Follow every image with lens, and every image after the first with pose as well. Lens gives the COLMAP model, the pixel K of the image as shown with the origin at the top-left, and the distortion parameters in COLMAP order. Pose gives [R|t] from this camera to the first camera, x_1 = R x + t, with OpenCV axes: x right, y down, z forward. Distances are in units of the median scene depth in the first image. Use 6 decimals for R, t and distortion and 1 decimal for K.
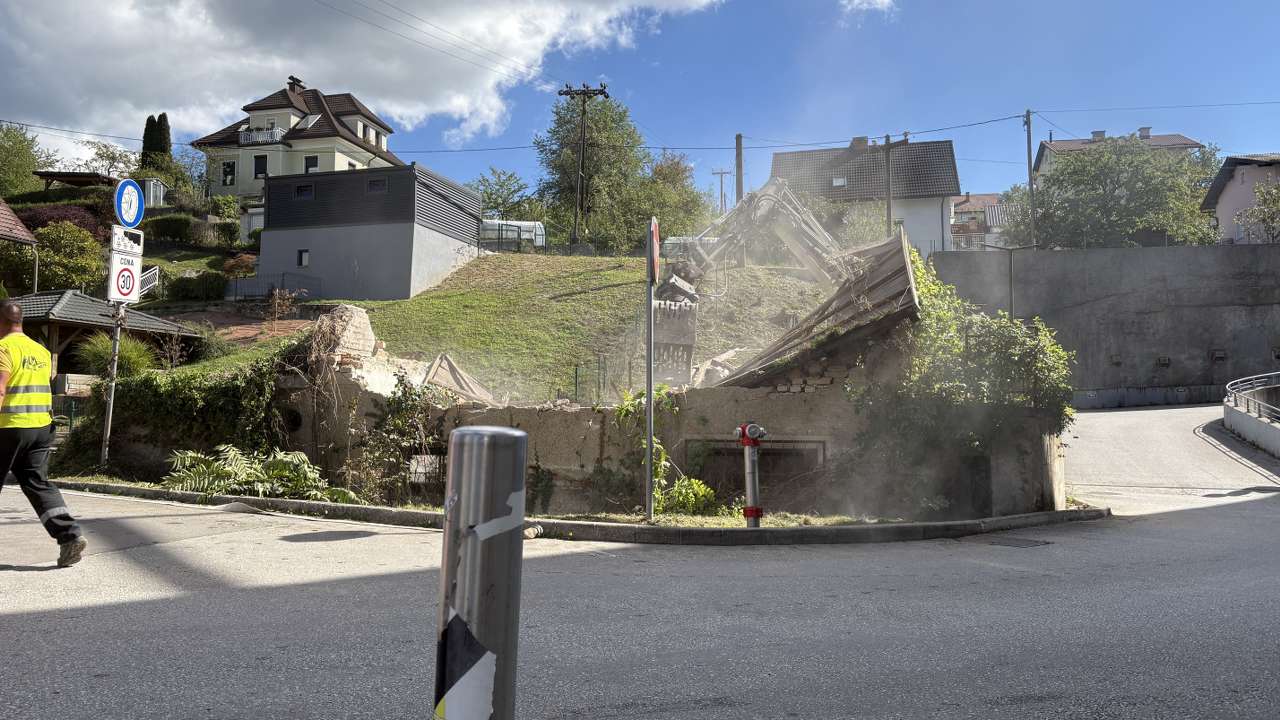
lens RADIAL K [[978.3, 0, 634.0], [0, 978.3, 358.3], [0, 0, 1]] dist [0.039007, -0.033599]
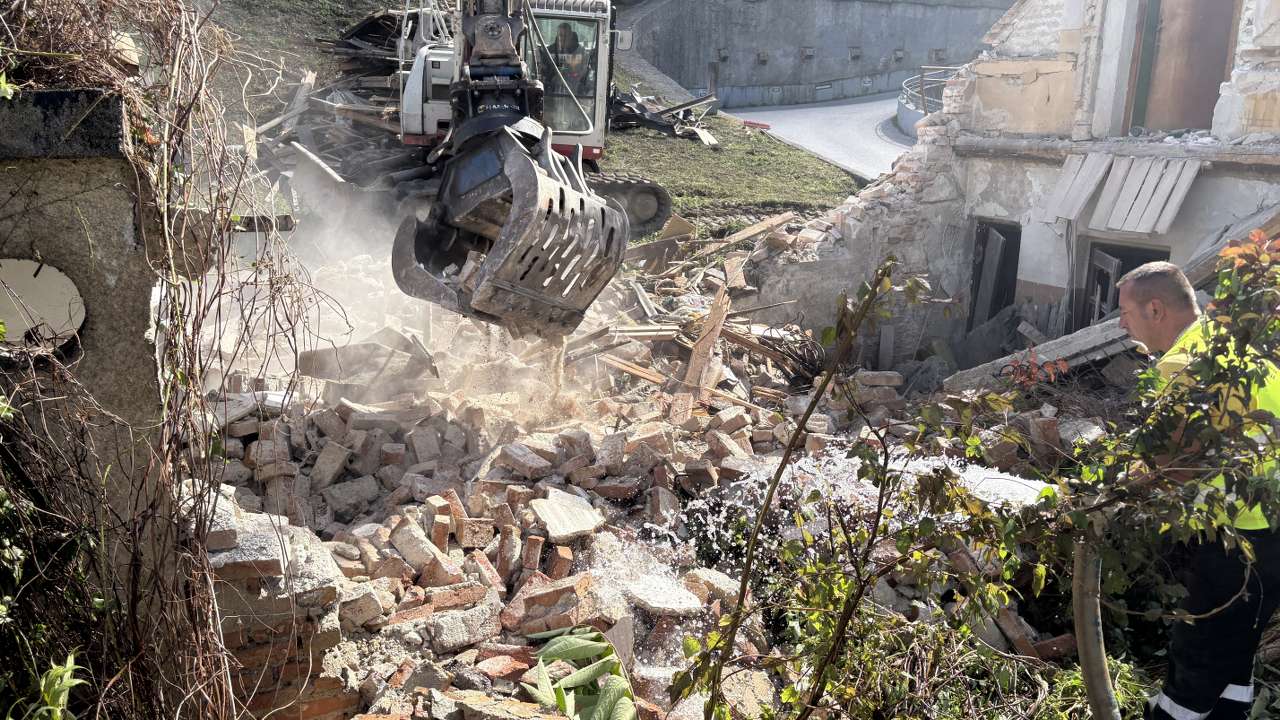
lens RADIAL K [[978.3, 0, 642.0], [0, 978.3, 367.9], [0, 0, 1]] dist [0.039007, -0.033599]
pose [[0.810674, -0.144318, 0.567433, -0.123052], [-0.046220, 0.950347, 0.307740, 0.001141], [-0.583671, -0.275704, 0.763751, 0.259220]]
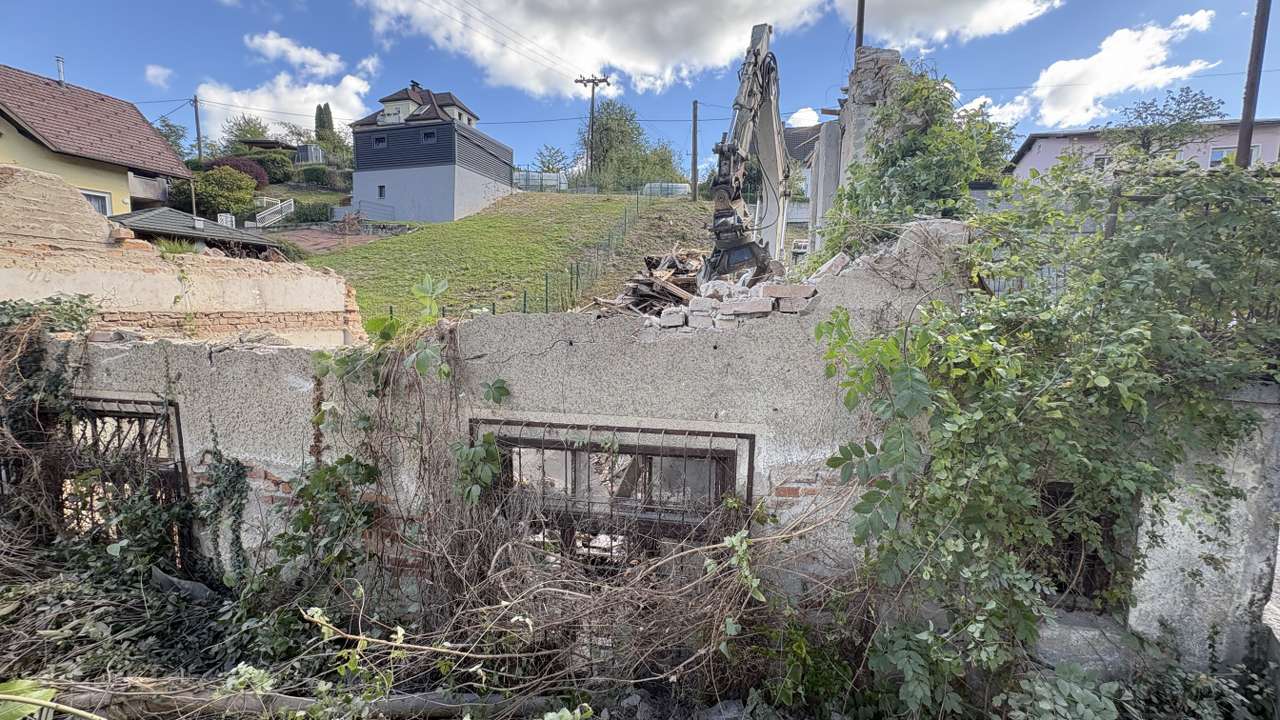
lens RADIAL K [[516.6, 0, 638.1], [0, 516.6, 362.0], [0, 0, 1]] dist [-0.000199, 0.000067]
pose [[0.999790, 0.015273, -0.013644, 0.044096], [-0.012621, 0.984160, 0.176831, 0.002526], [0.016129, -0.176622, 0.984147, 0.235970]]
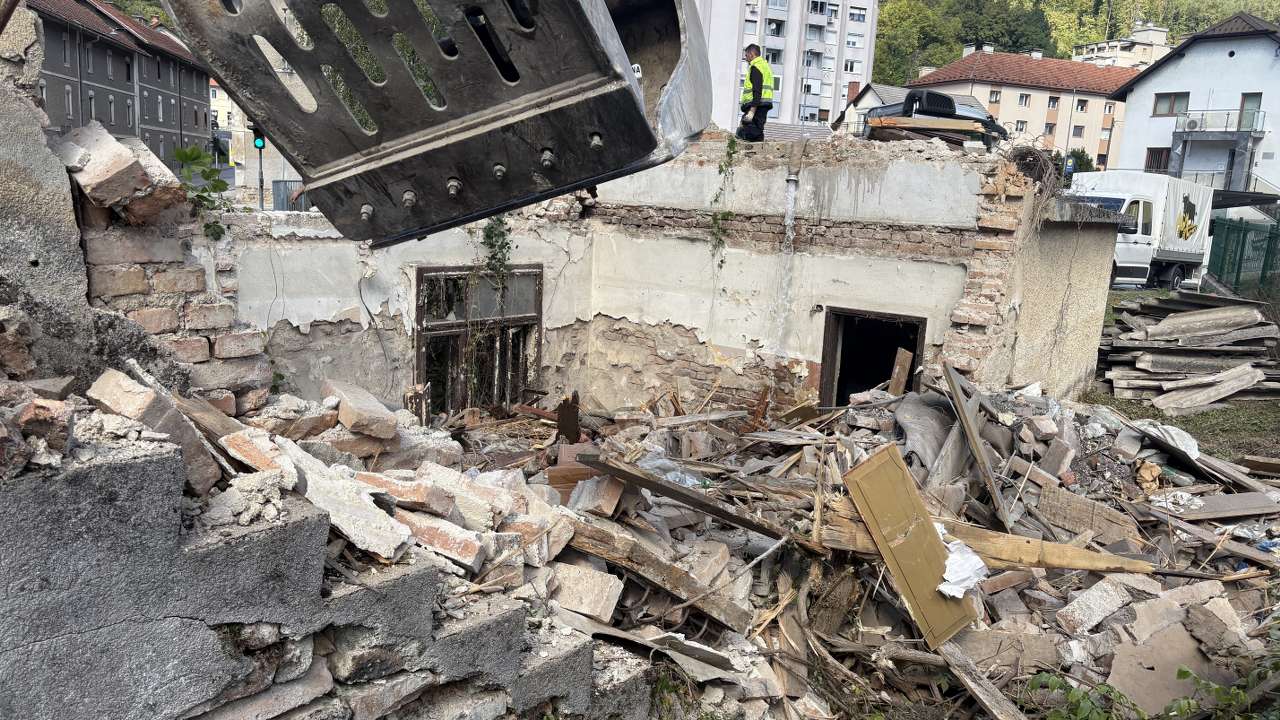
lens RADIAL K [[978.3, 0, 637.1], [0, 978.3, 362.8], [0, 0, 1]] dist [0.039007, -0.033599]
pose [[-0.486614, 0.115620, -0.865933, 0.127737], [0.005215, 0.991570, 0.129464, 0.022142], [0.873602, 0.058483, -0.483115, 0.486458]]
